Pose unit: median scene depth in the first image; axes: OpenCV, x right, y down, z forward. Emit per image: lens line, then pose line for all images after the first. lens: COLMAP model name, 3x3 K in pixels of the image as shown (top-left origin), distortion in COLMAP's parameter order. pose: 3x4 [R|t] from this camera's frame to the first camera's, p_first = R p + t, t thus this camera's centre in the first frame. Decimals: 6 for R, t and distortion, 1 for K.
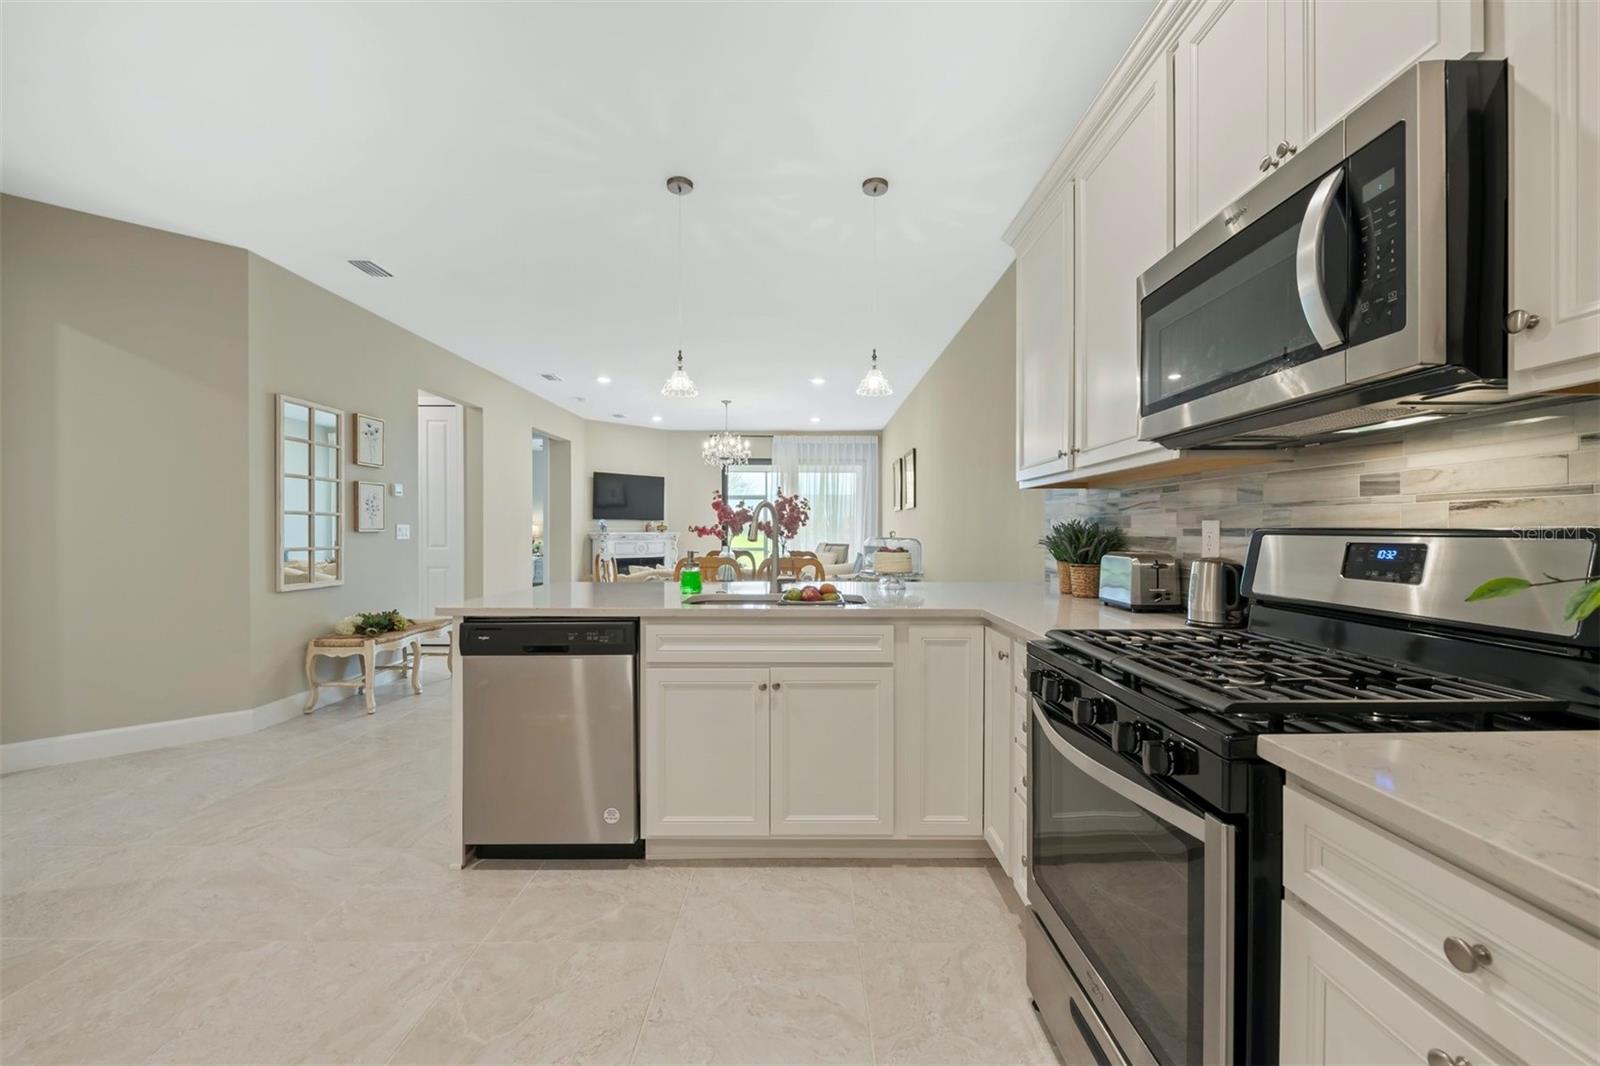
lens RADIAL K [[647.2, 0, 799.2], [0, 647.2, 533.1], [0, 0, 1]] dist [0.002207, 0.000056]
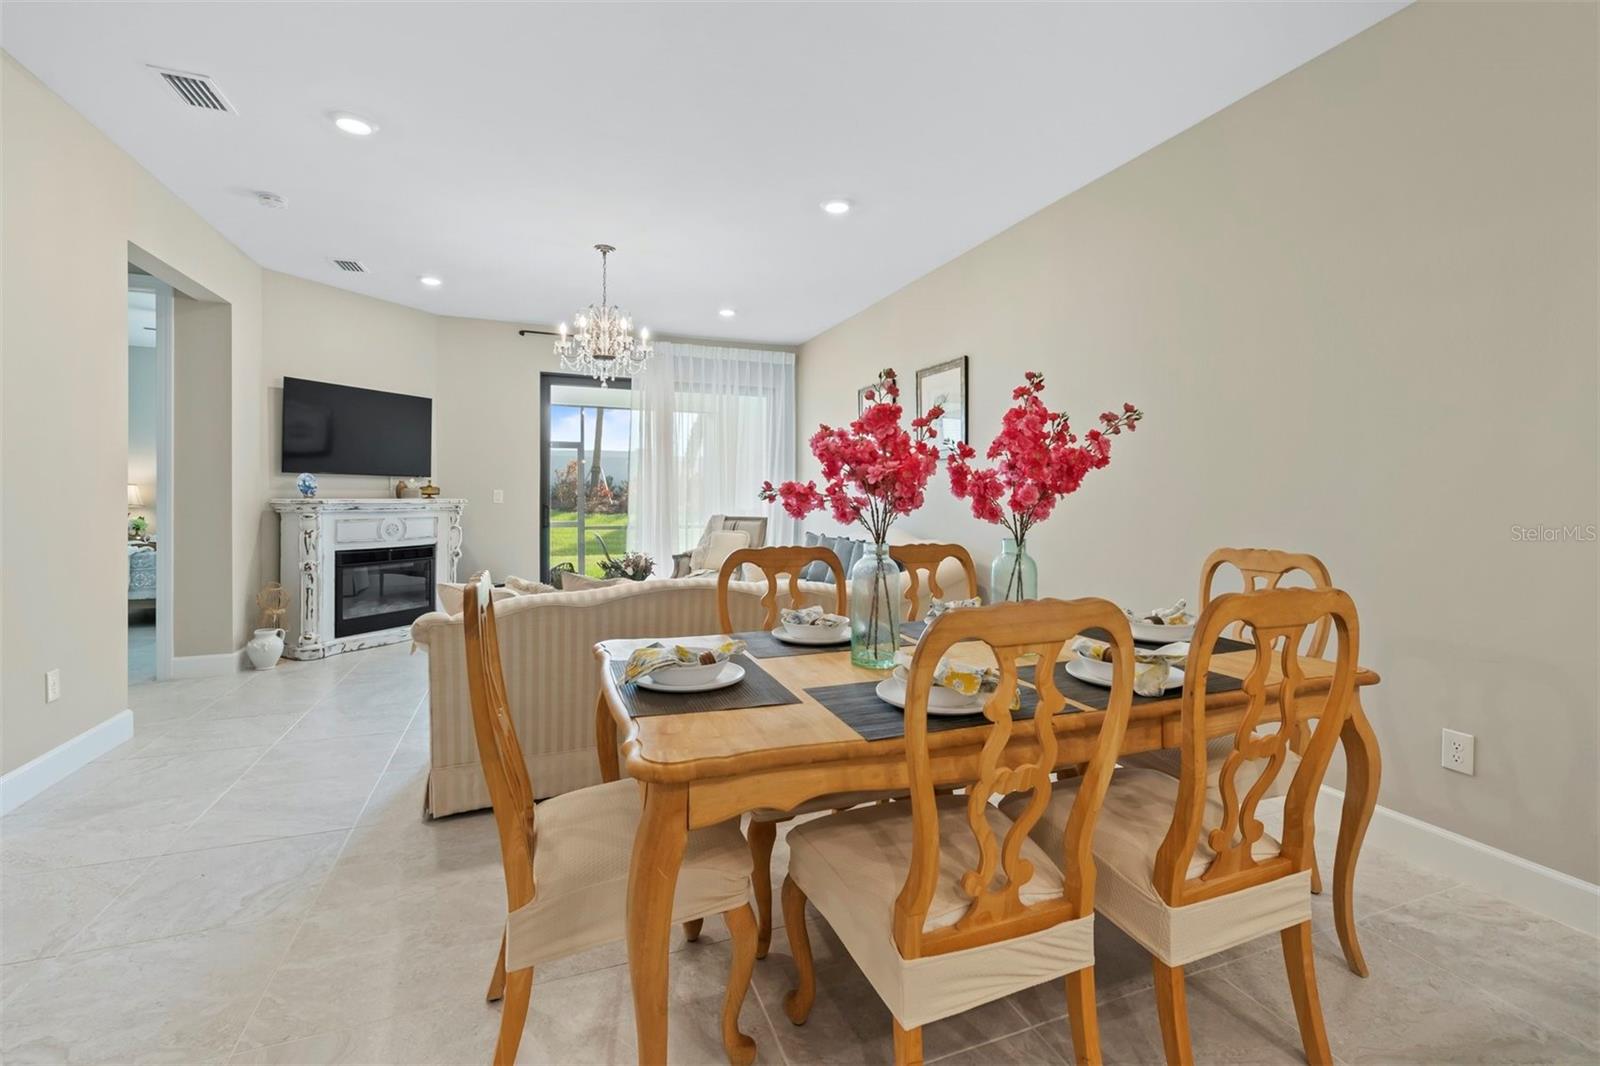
lens RADIAL K [[701.9, 0, 814.7], [0, 701.9, 497.5], [0, 0, 1]] dist [-0.011199, -0.000548]
pose [[0.925486, 0.000738, 0.378781, -0.136036], [-0.000312, 0.999999, -0.001186, -0.001646], [-0.378781, 0.000979, 0.925486, 0.333142]]
